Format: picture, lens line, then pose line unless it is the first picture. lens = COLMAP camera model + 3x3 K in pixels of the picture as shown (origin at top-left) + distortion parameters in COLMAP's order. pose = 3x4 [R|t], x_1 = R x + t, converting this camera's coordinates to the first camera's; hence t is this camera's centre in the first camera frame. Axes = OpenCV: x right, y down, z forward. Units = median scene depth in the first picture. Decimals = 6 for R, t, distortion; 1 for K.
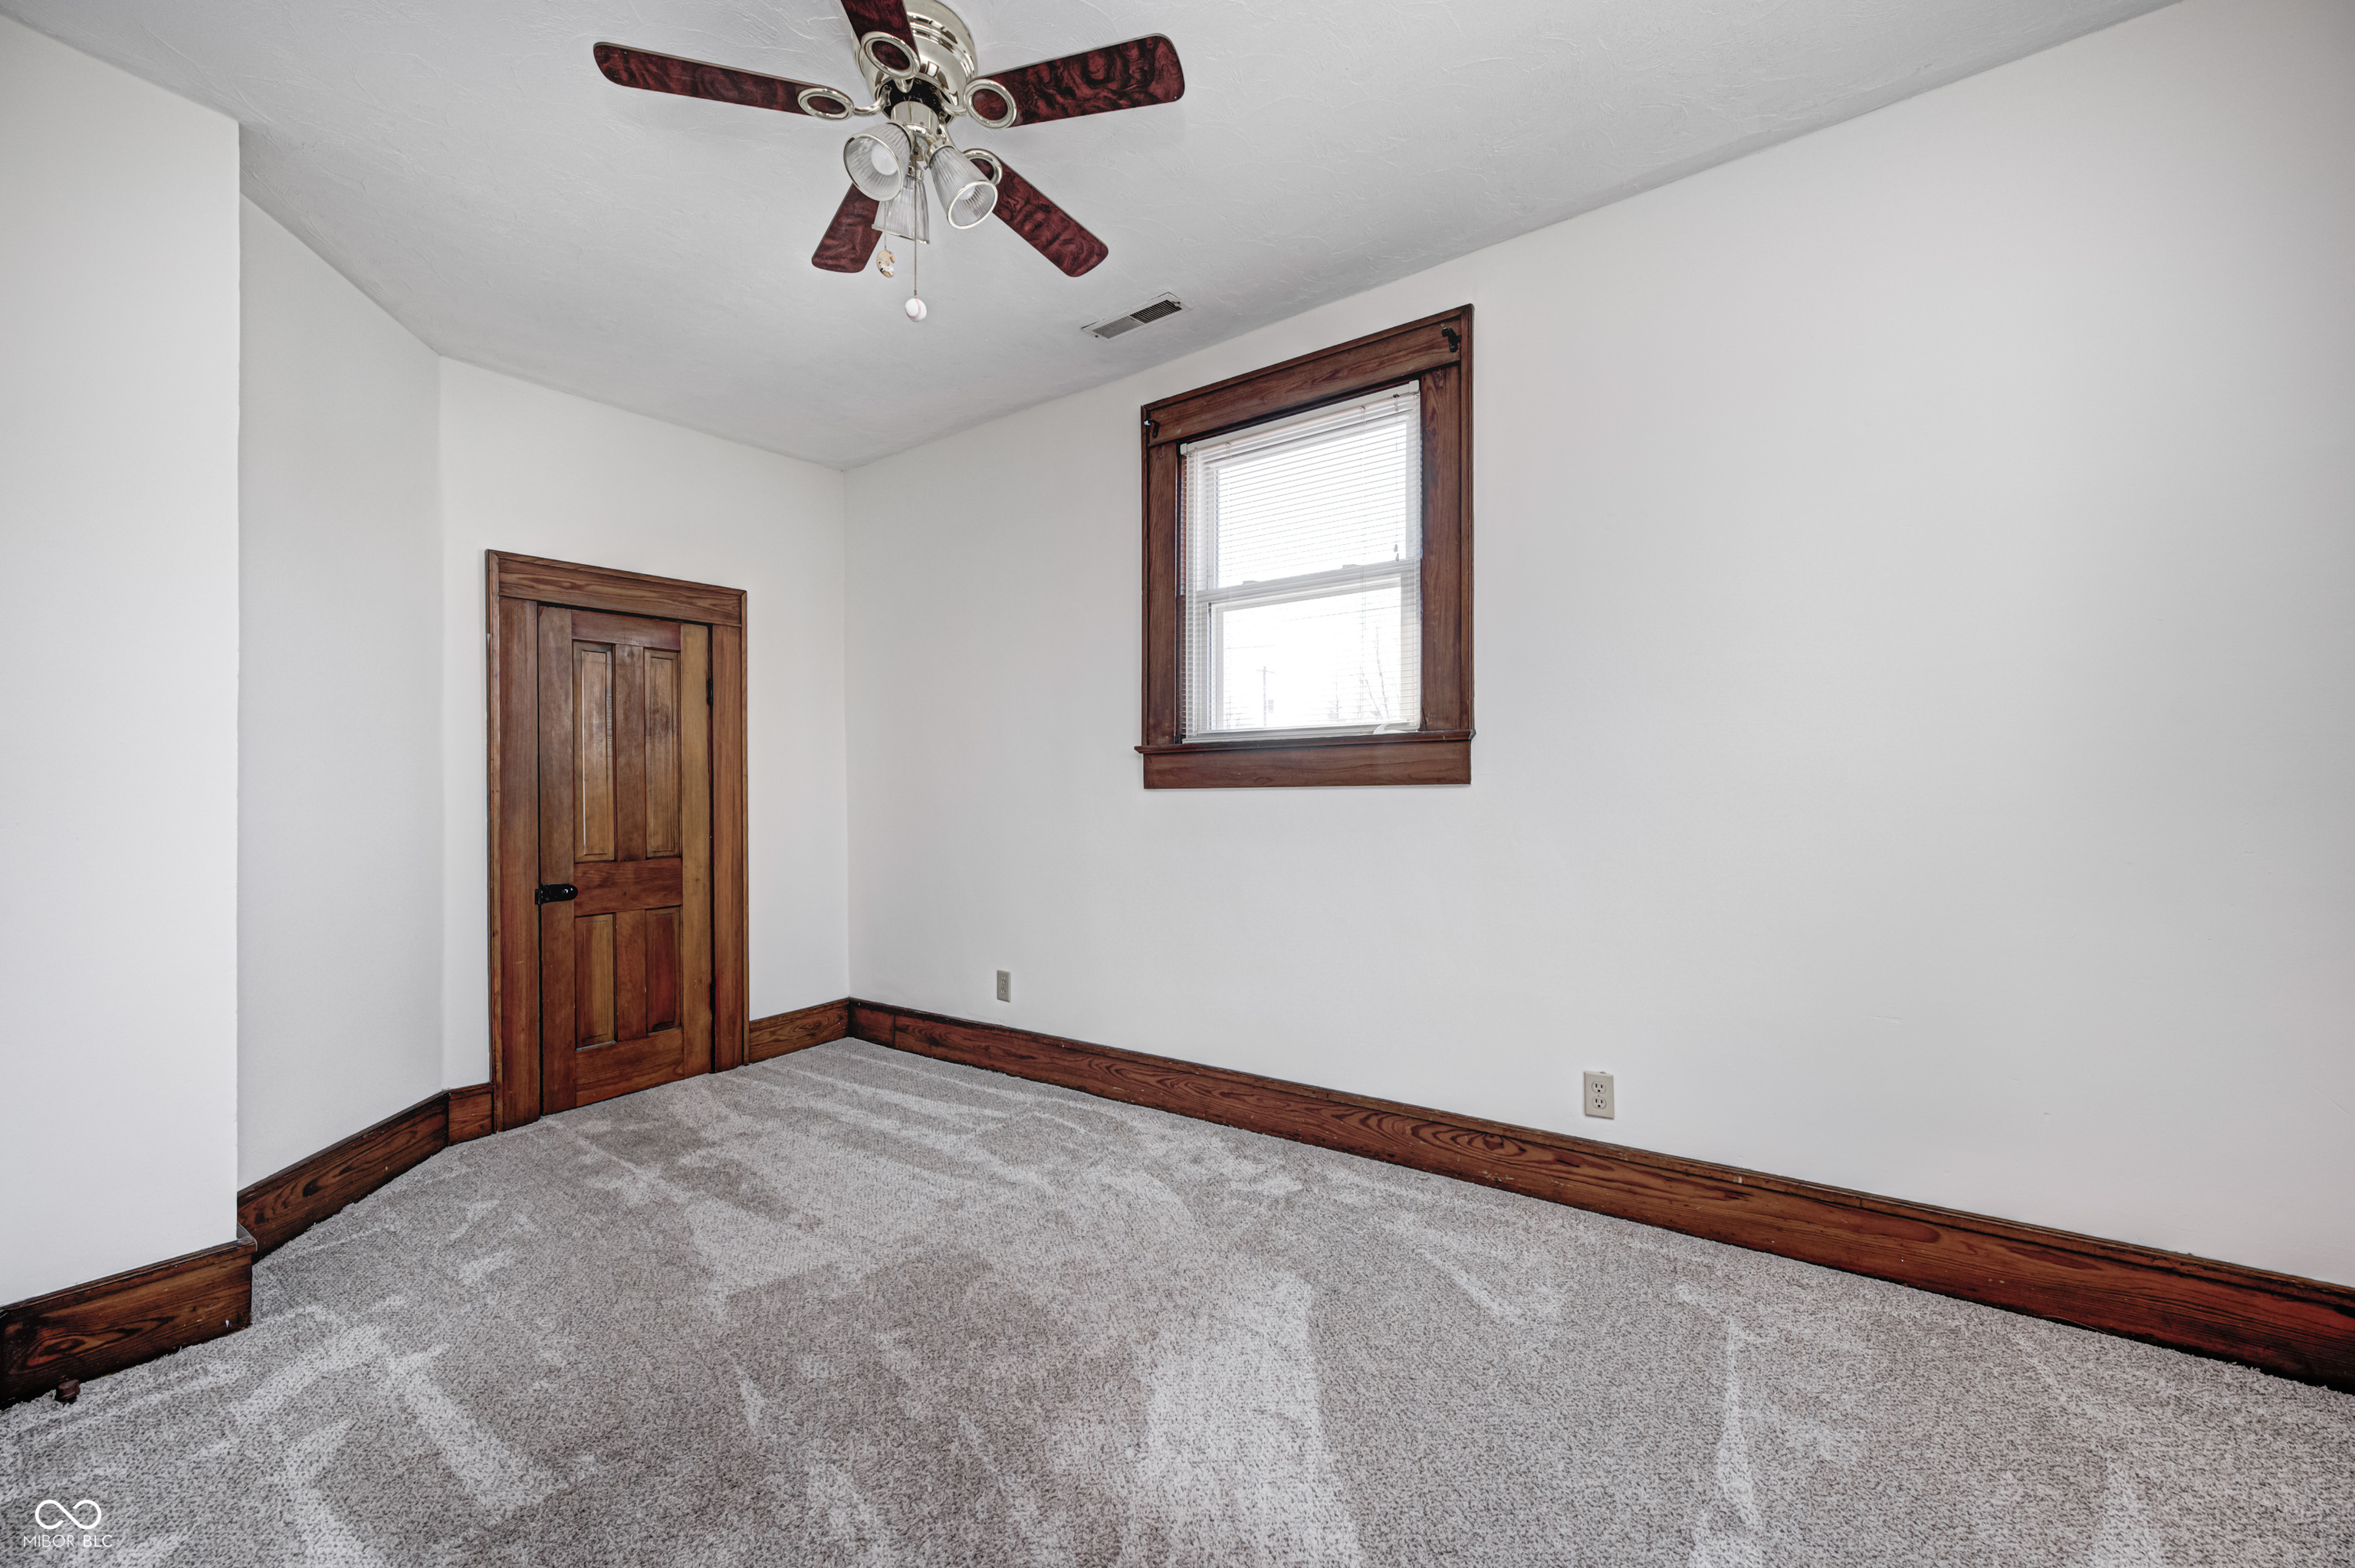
lens RADIAL K [[922.6, 0, 1178.6], [0, 922.6, 788.5], [0, 0, 1]] dist [-0.004080, 0.002378]
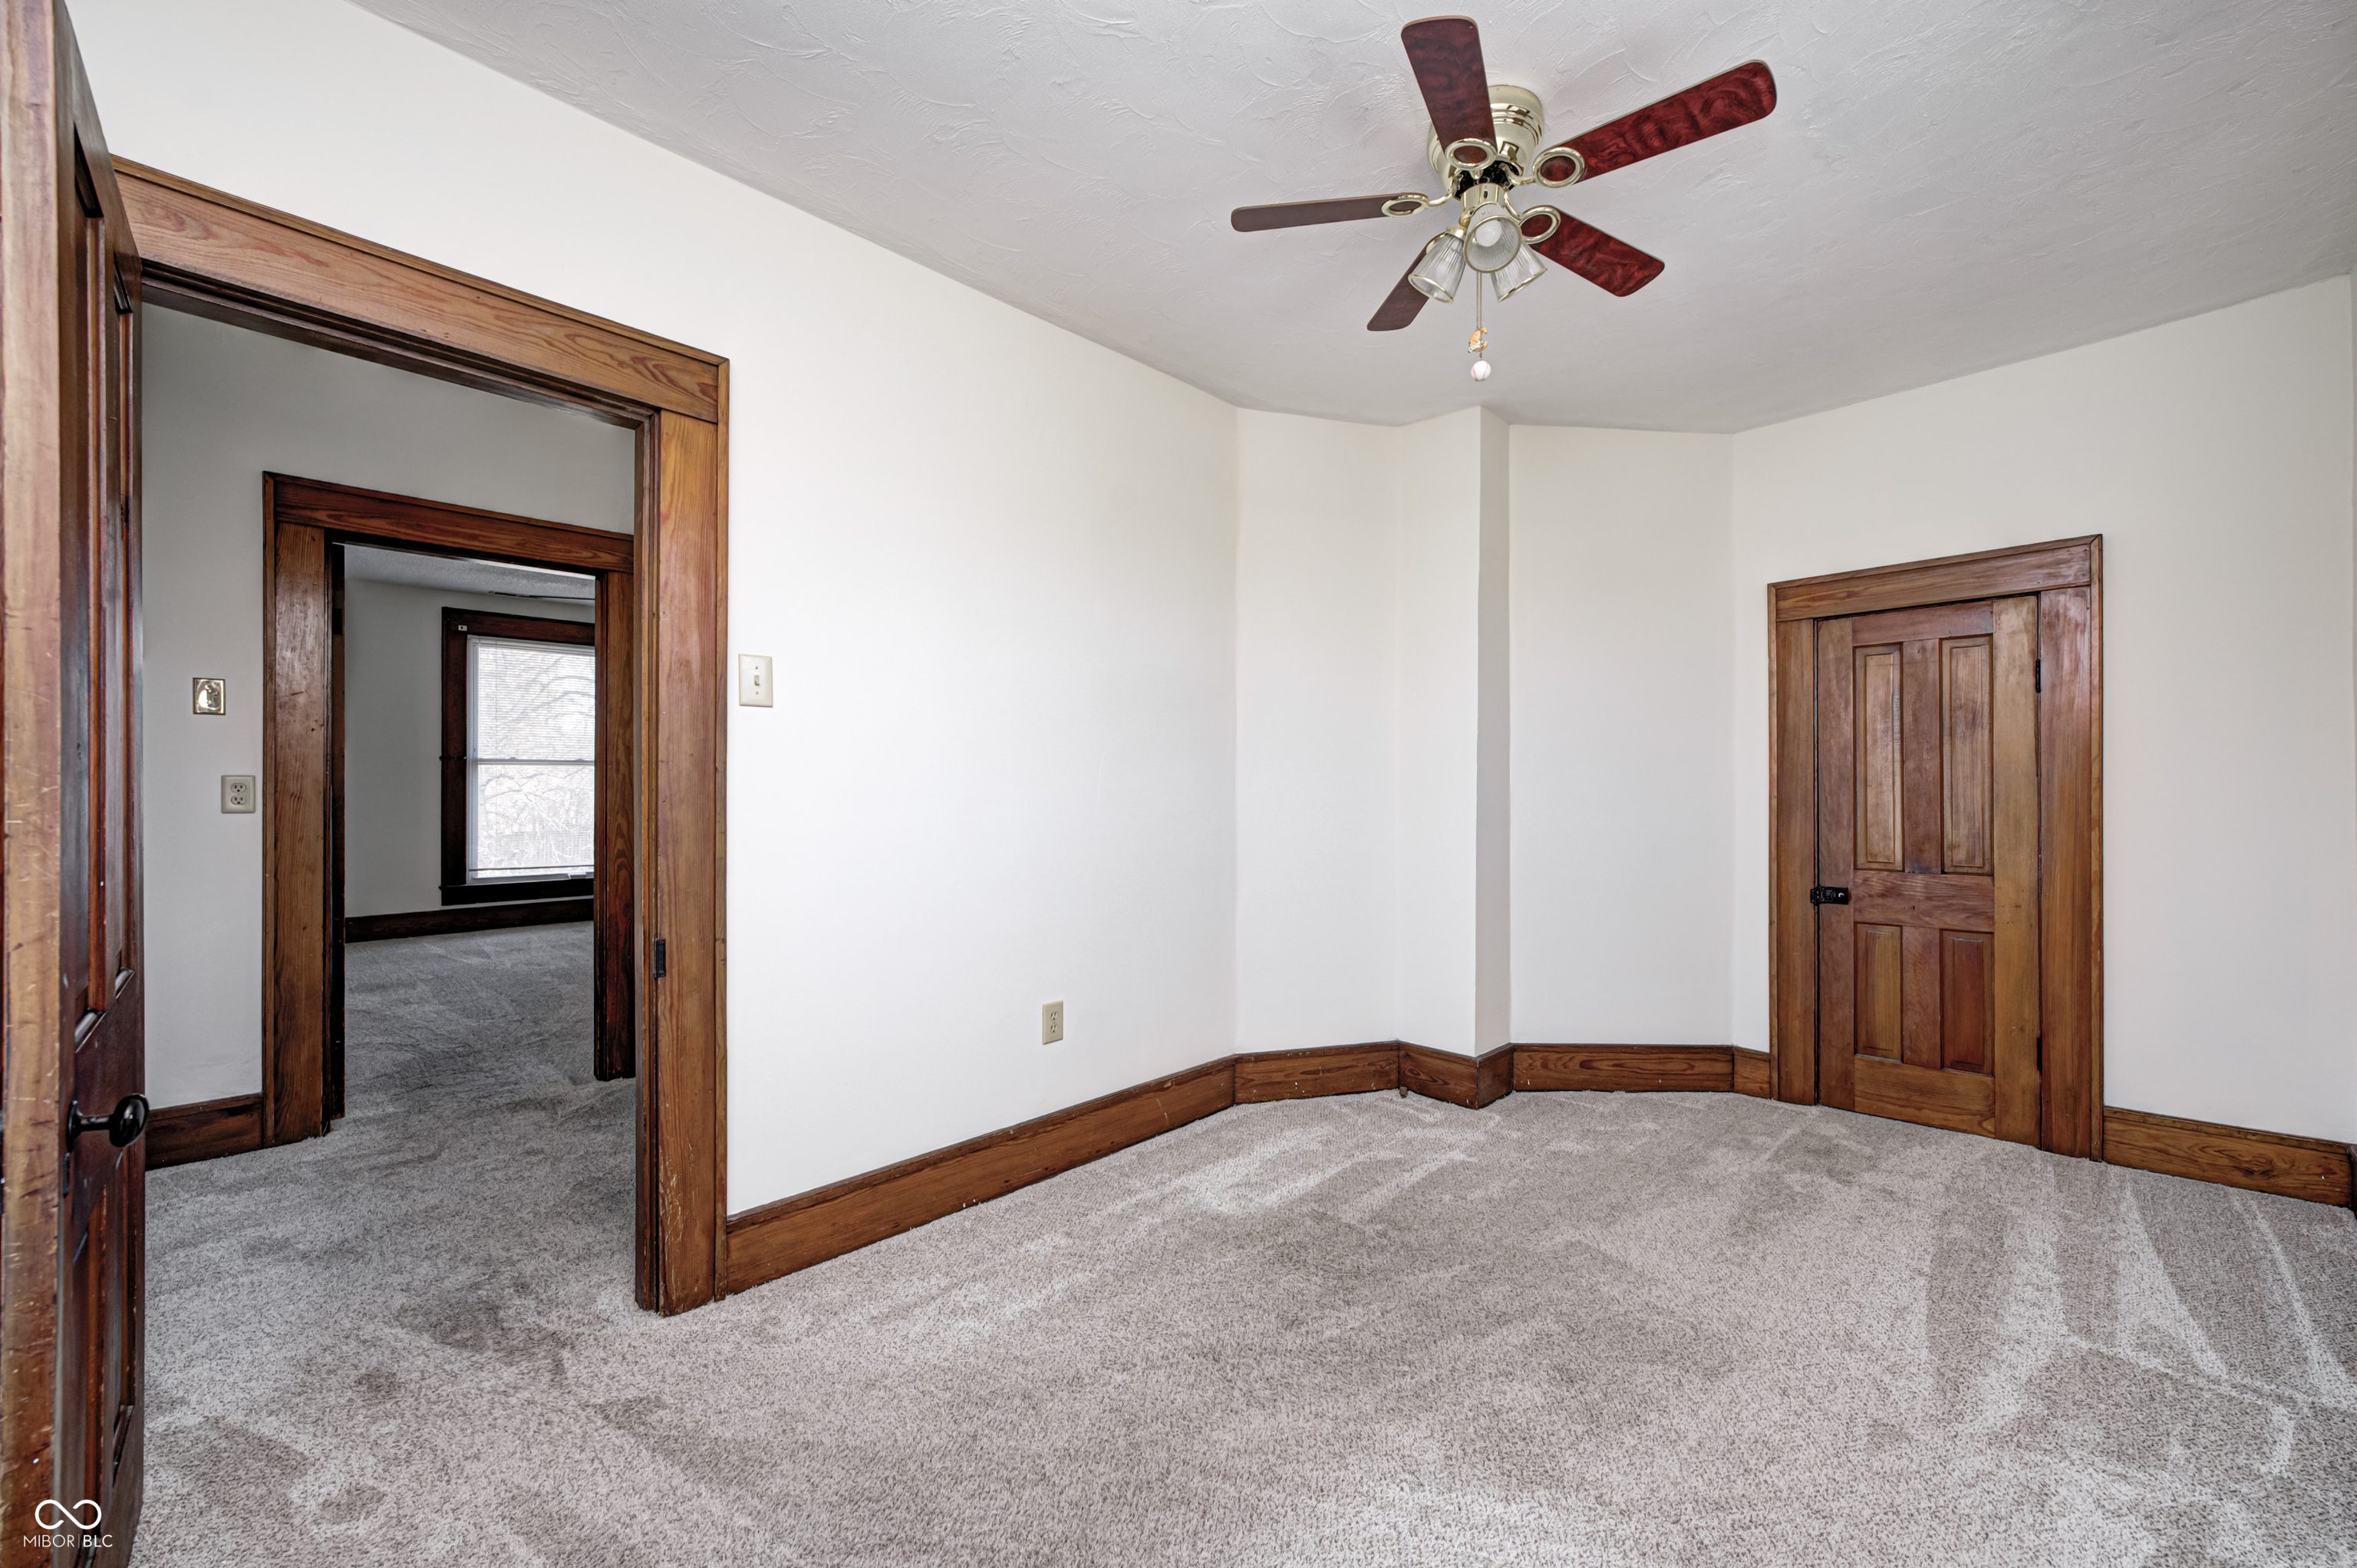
lens RADIAL K [[923.5, 0, 1179.6], [0, 923.5, 788.5], [0, 0, 1]] dist [-0.004080, 0.002378]
pose [[-0.152871, 0.006606, -0.988224, 0.470939], [0.001643, 0.999978, 0.006430, -0.015128], [0.988245, -0.000641, -0.152879, 0.442554]]
